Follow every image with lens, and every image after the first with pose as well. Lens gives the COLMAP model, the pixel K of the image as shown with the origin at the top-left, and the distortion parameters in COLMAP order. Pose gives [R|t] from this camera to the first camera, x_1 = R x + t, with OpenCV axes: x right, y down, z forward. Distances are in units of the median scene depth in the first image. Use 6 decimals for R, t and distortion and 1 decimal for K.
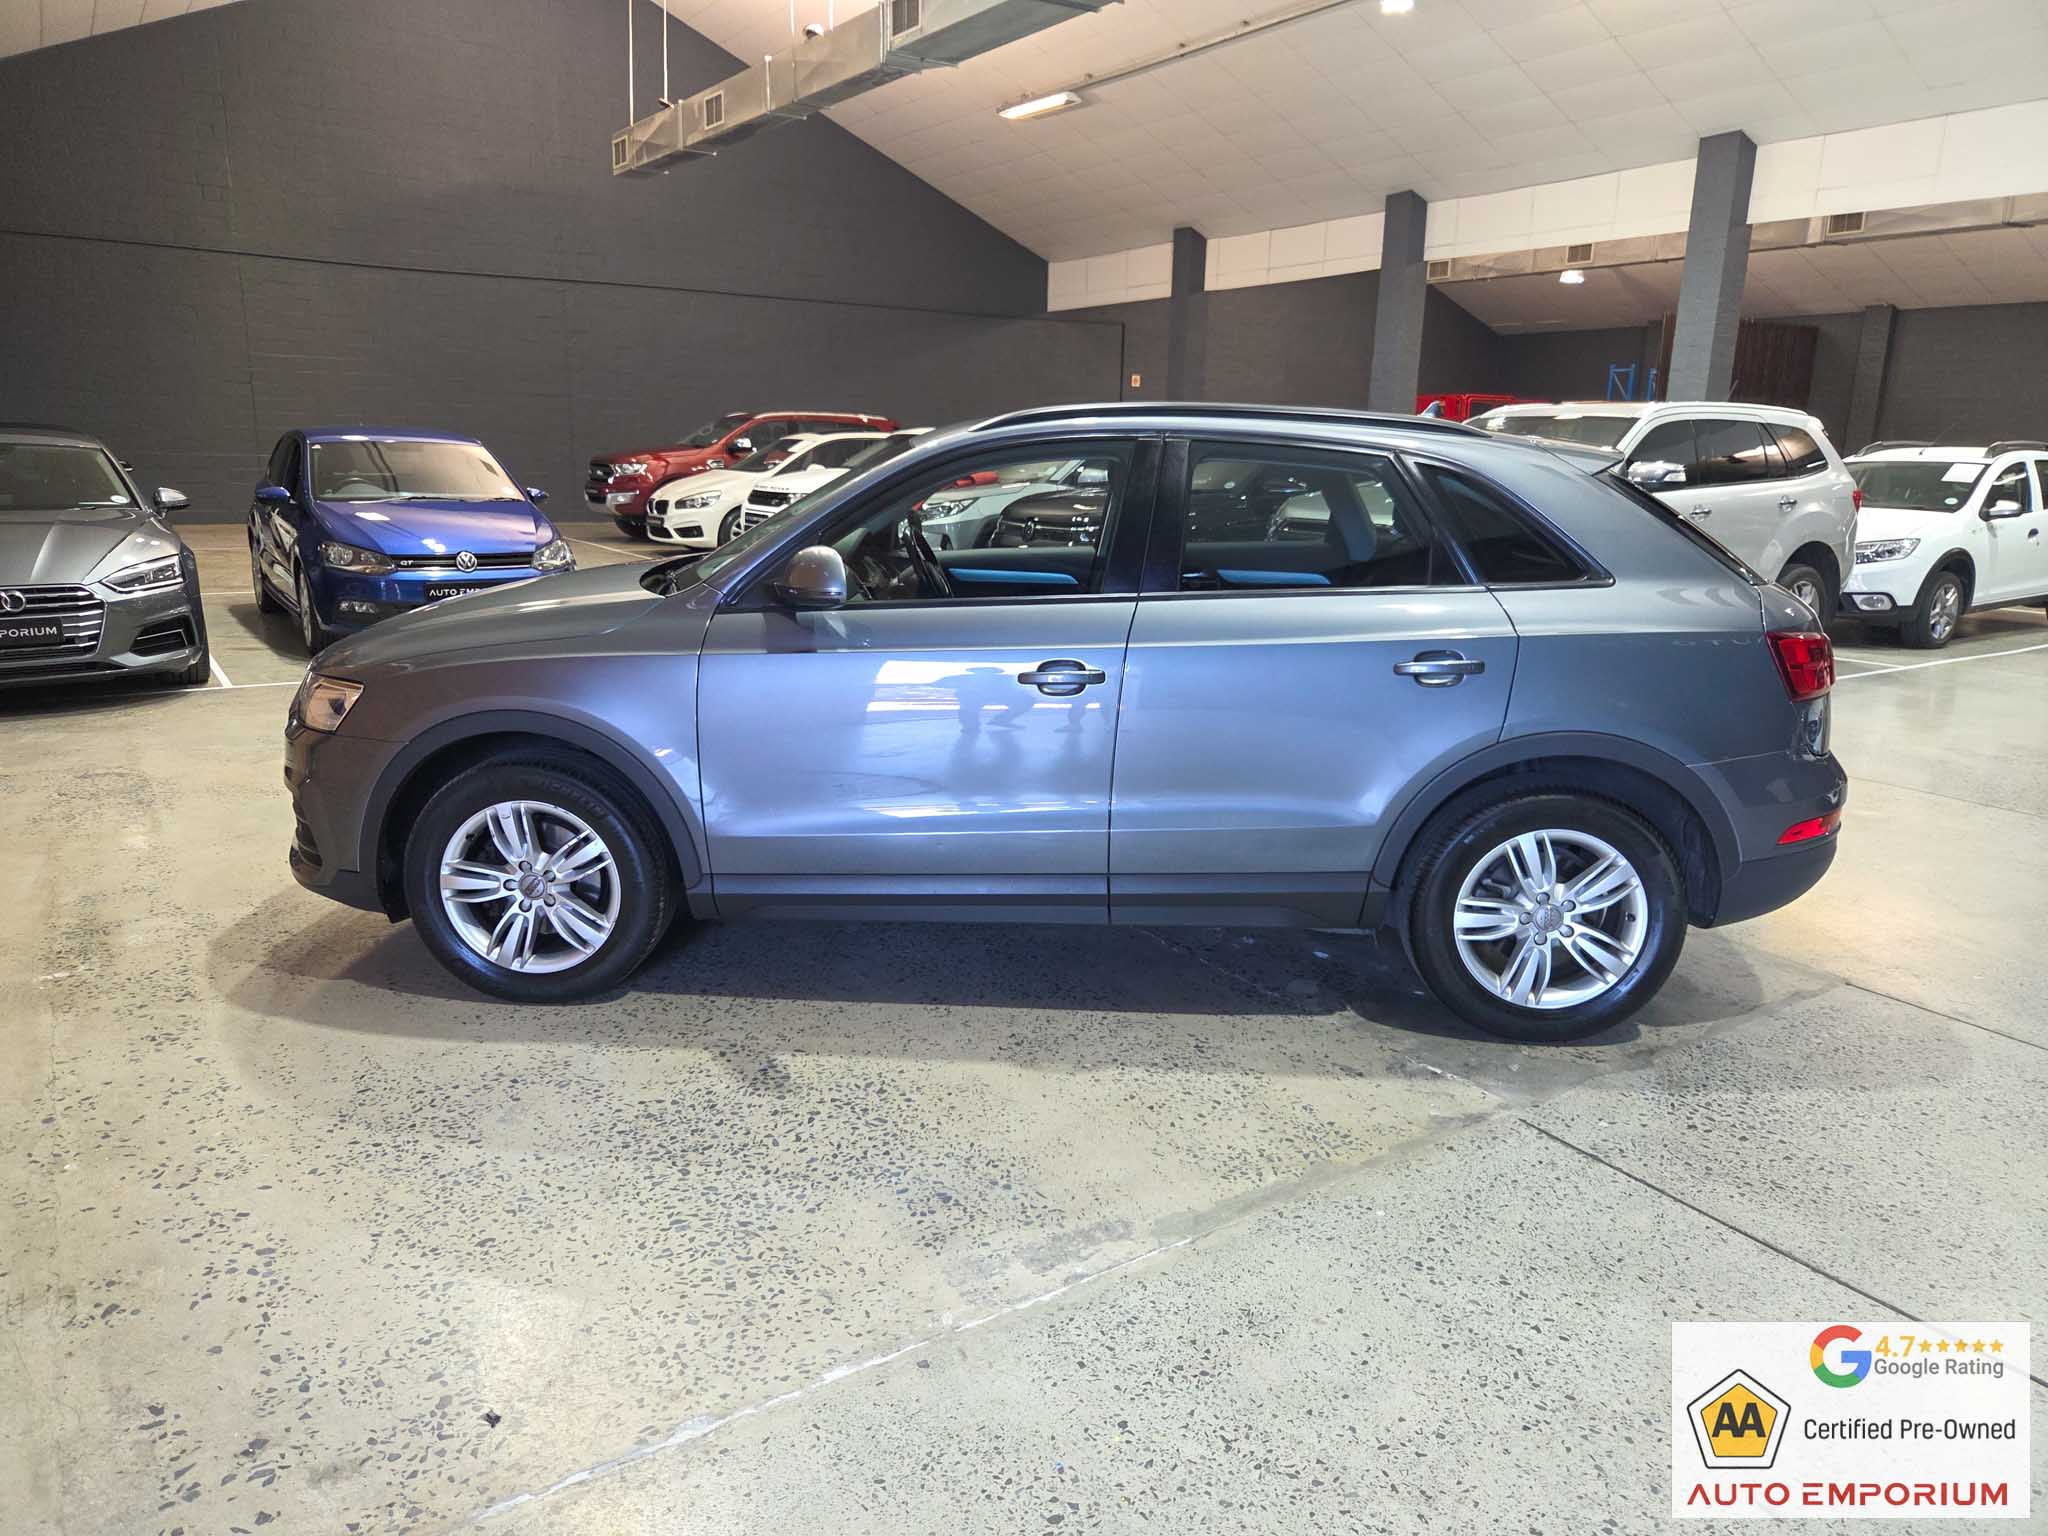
lens RADIAL K [[1391.0, 0, 1029.1], [0, 1391.0, 760.7], [0, 0, 1]] dist [0.057210, -0.054711]
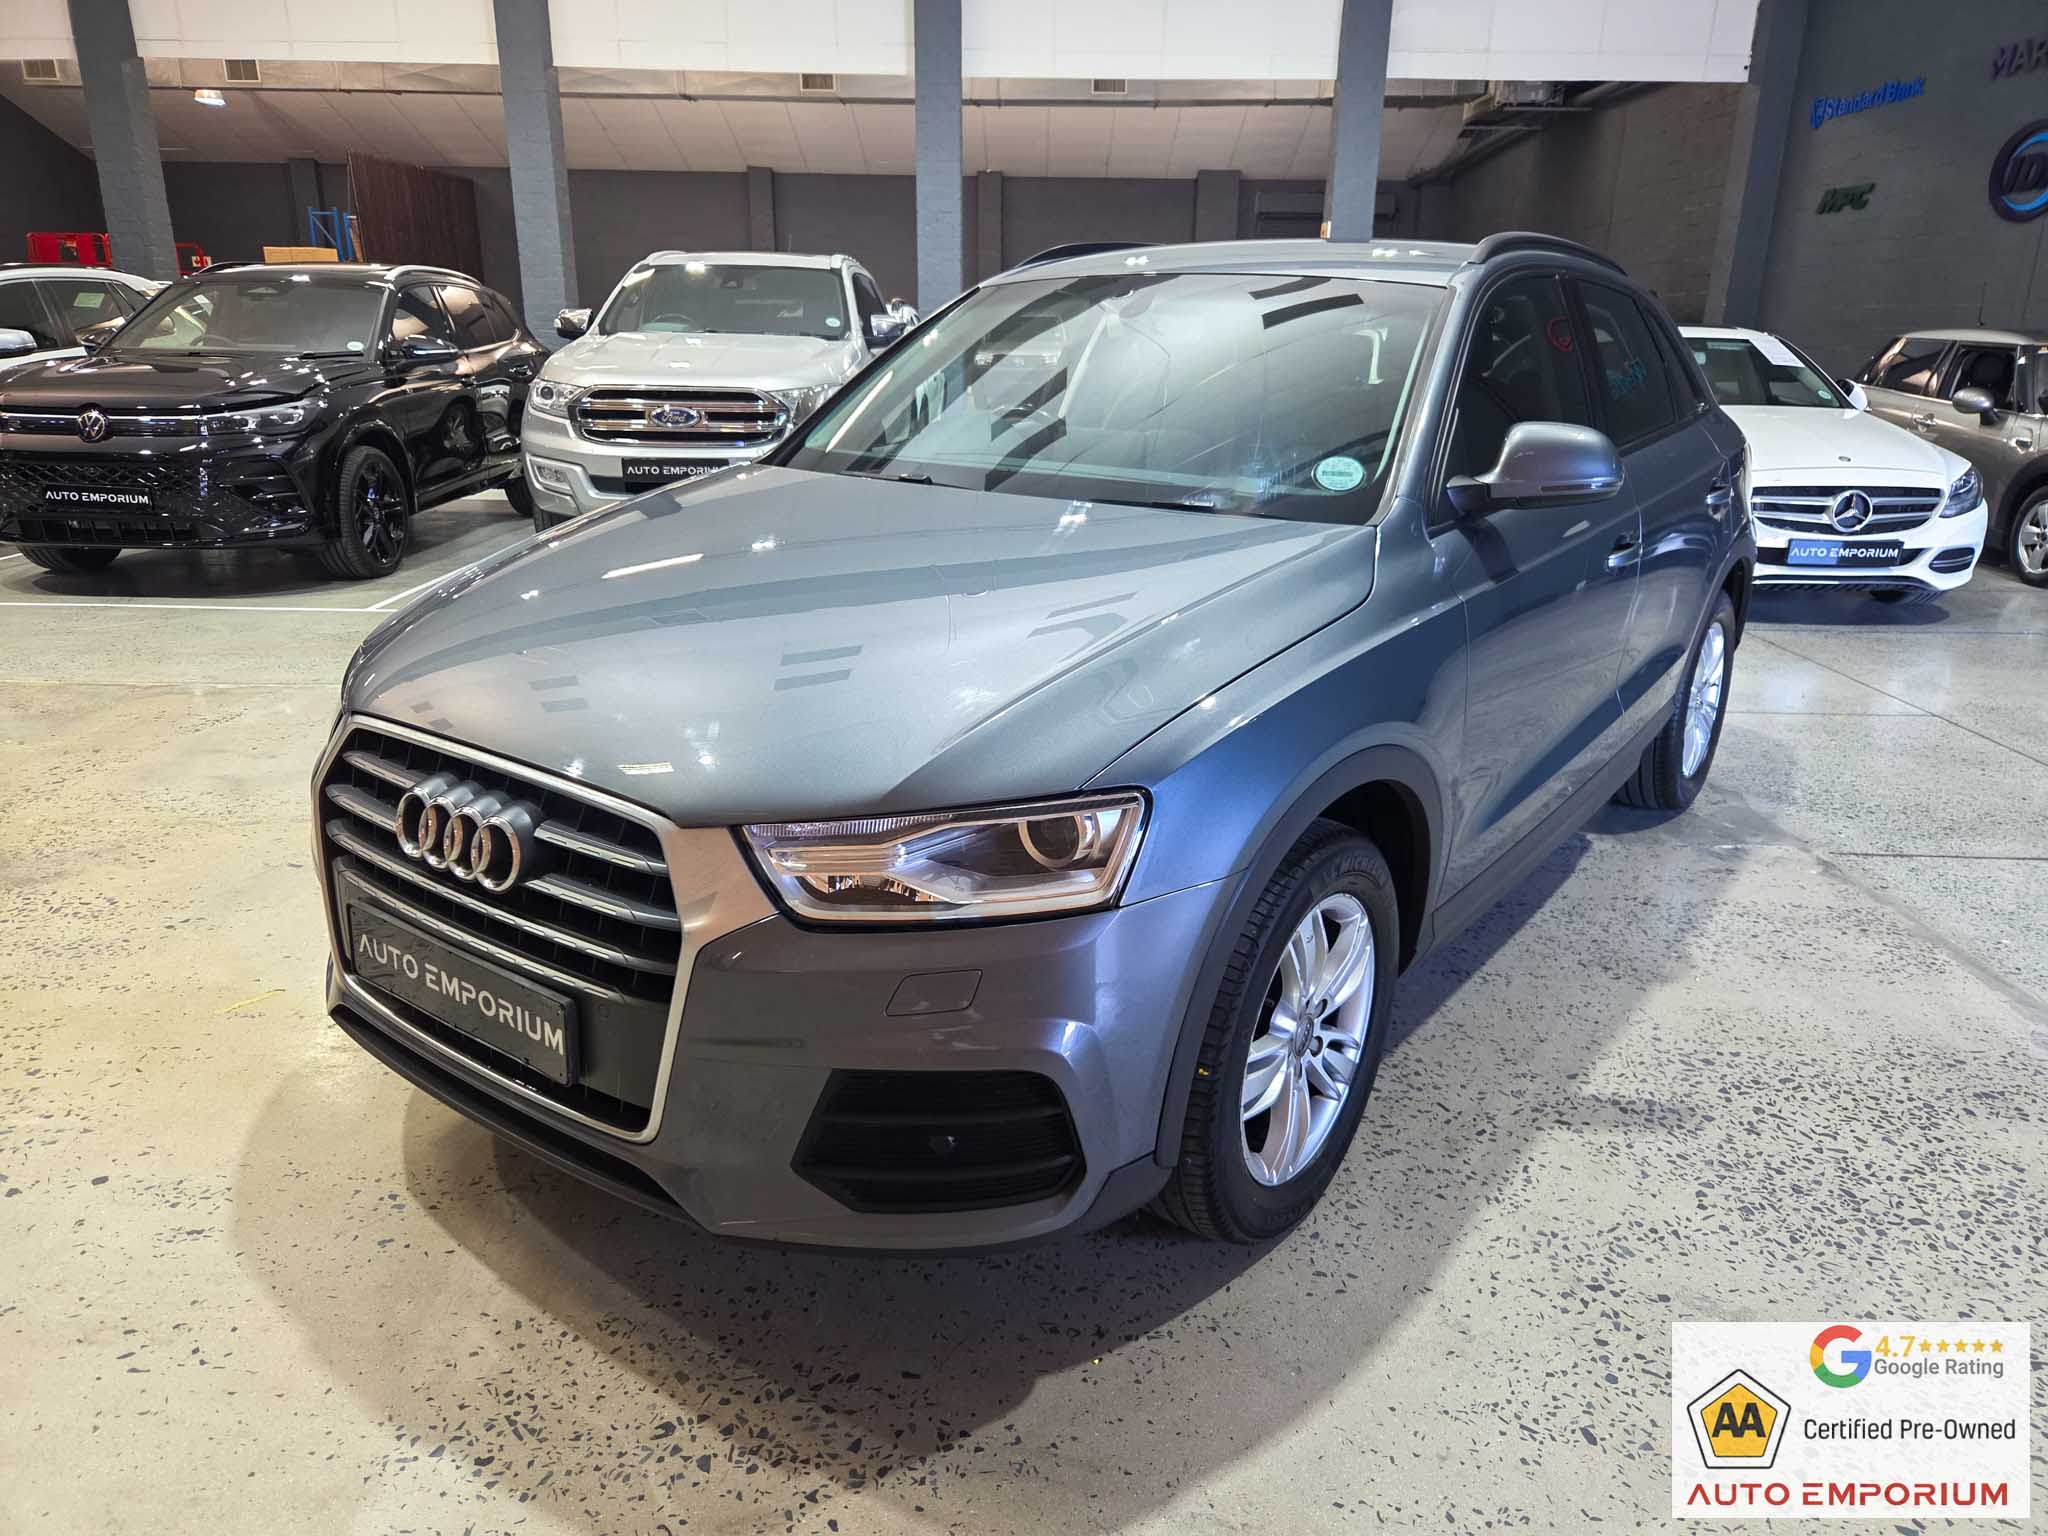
lens RADIAL K [[1396.1, 0, 1041.1], [0, 1396.1, 753.6], [0, 0, 1]] dist [0.049808, -0.045087]
pose [[0.557299, -0.256106, 0.789828, -0.852852], [0.183927, 0.965688, 0.183351, -0.156503], [-0.809684, 0.043089, 0.585282, 0.724347]]
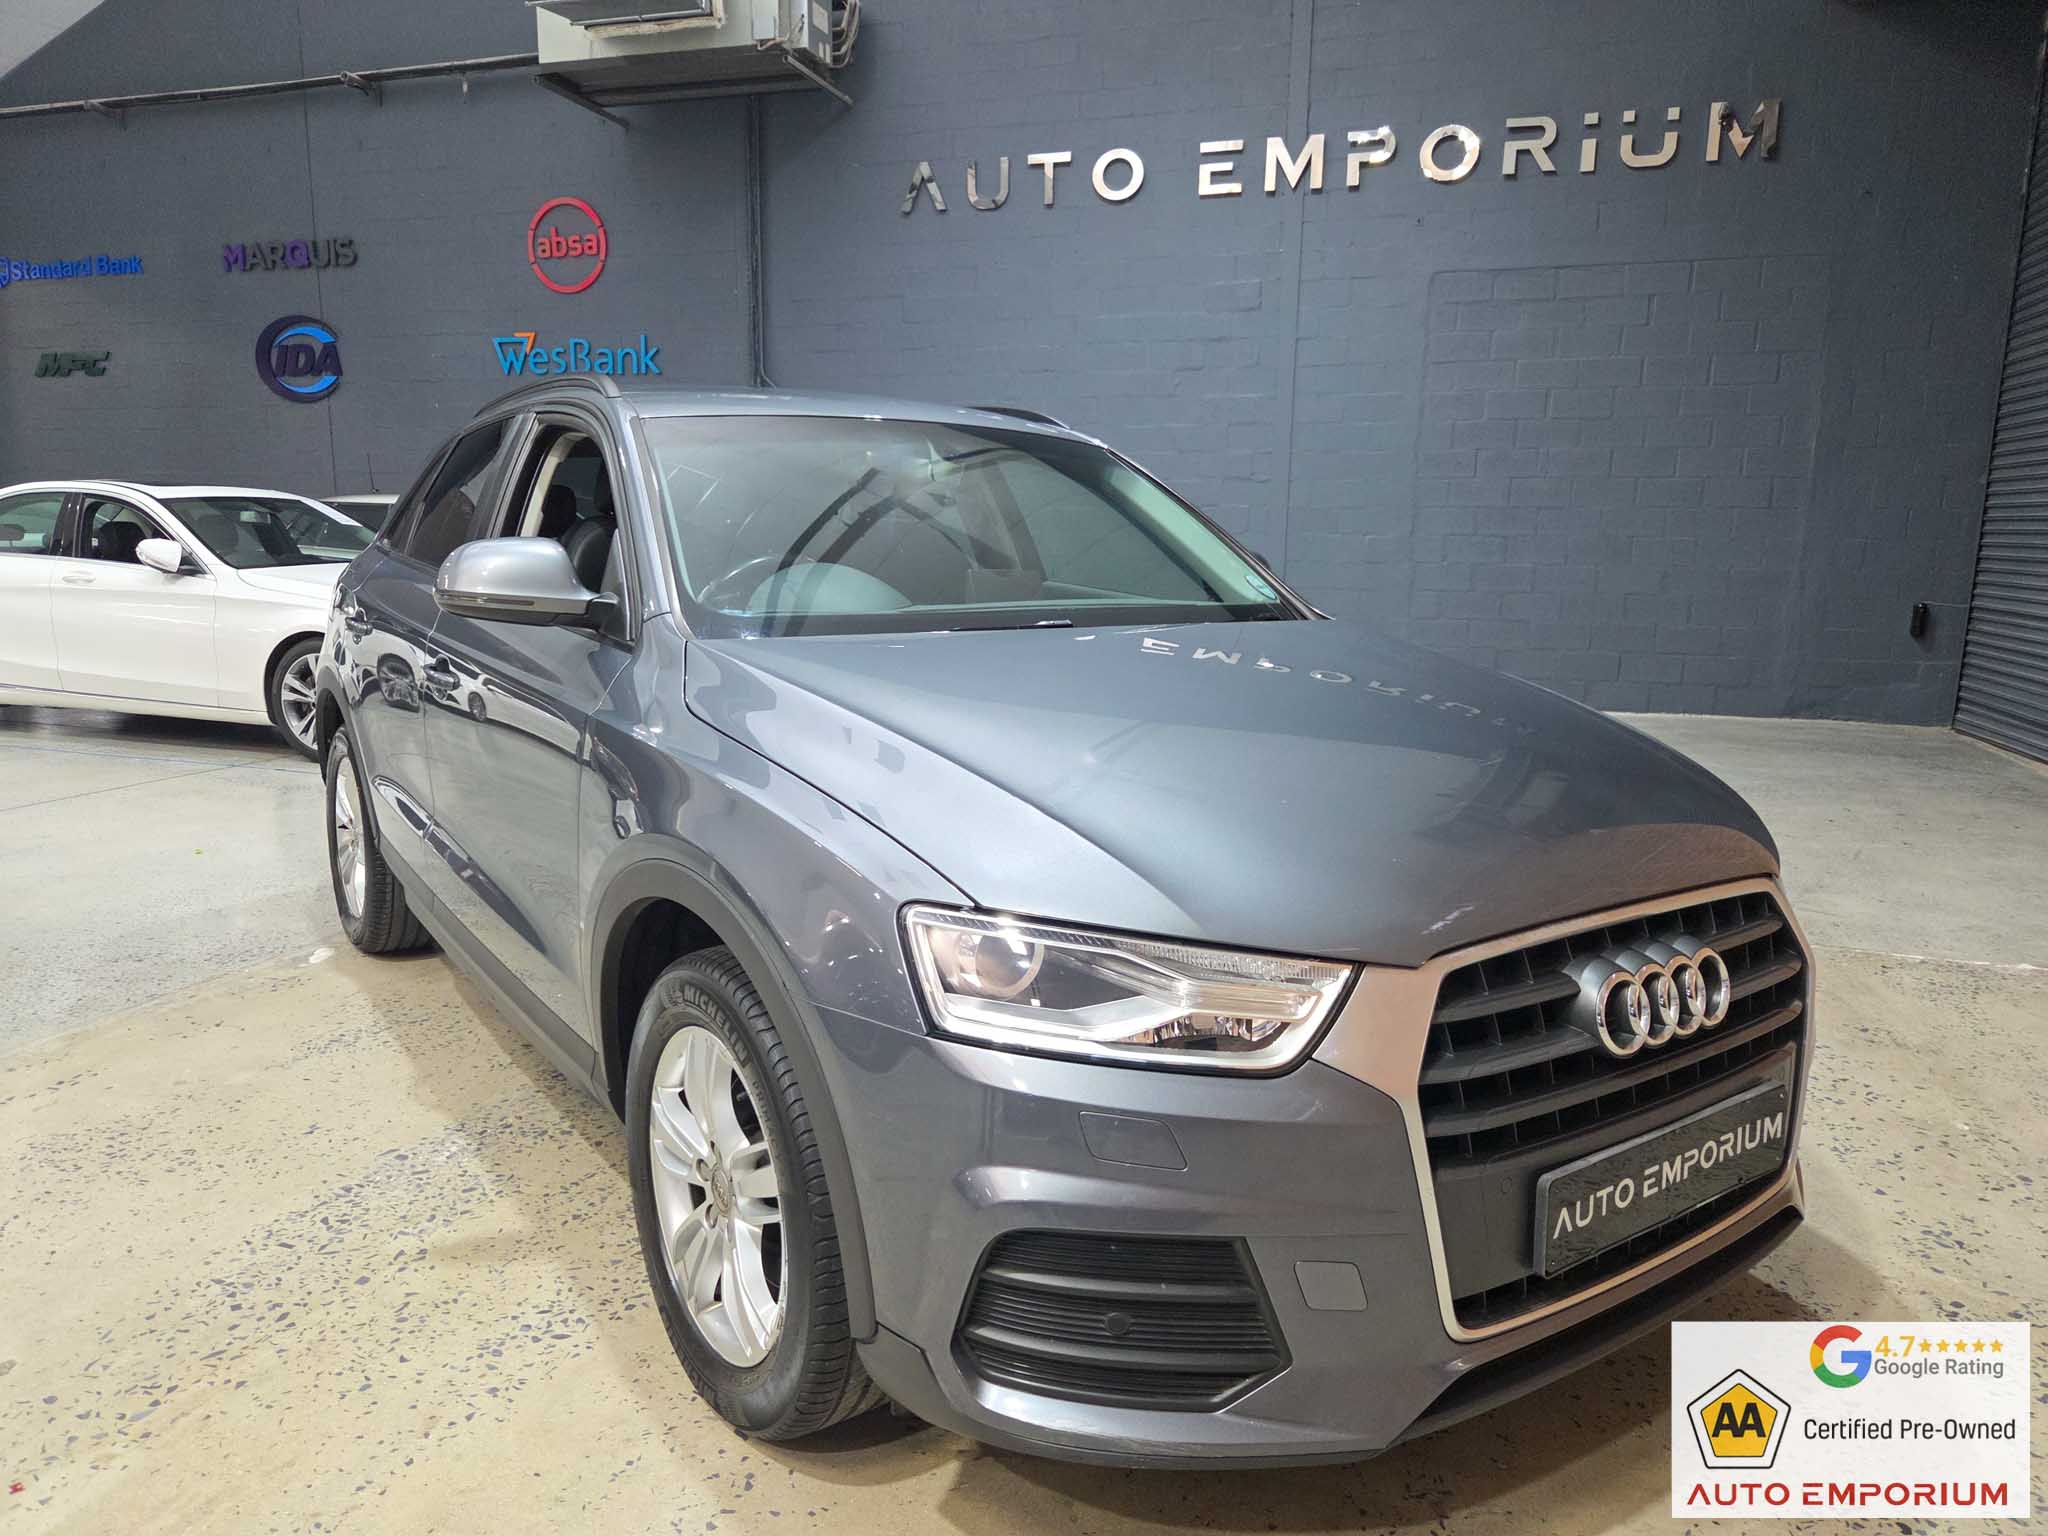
lens RADIAL K [[1391.9, 0, 1031.2], [0, 1391.9, 748.3], [0, 0, 1]] dist [0.056271, -0.049690]
pose [[-0.623858, -0.152652, 0.766485, -0.788609], [0.149477, 0.939329, 0.308737, -0.326223], [-0.767110, 0.307179, -0.563190, 1.596828]]
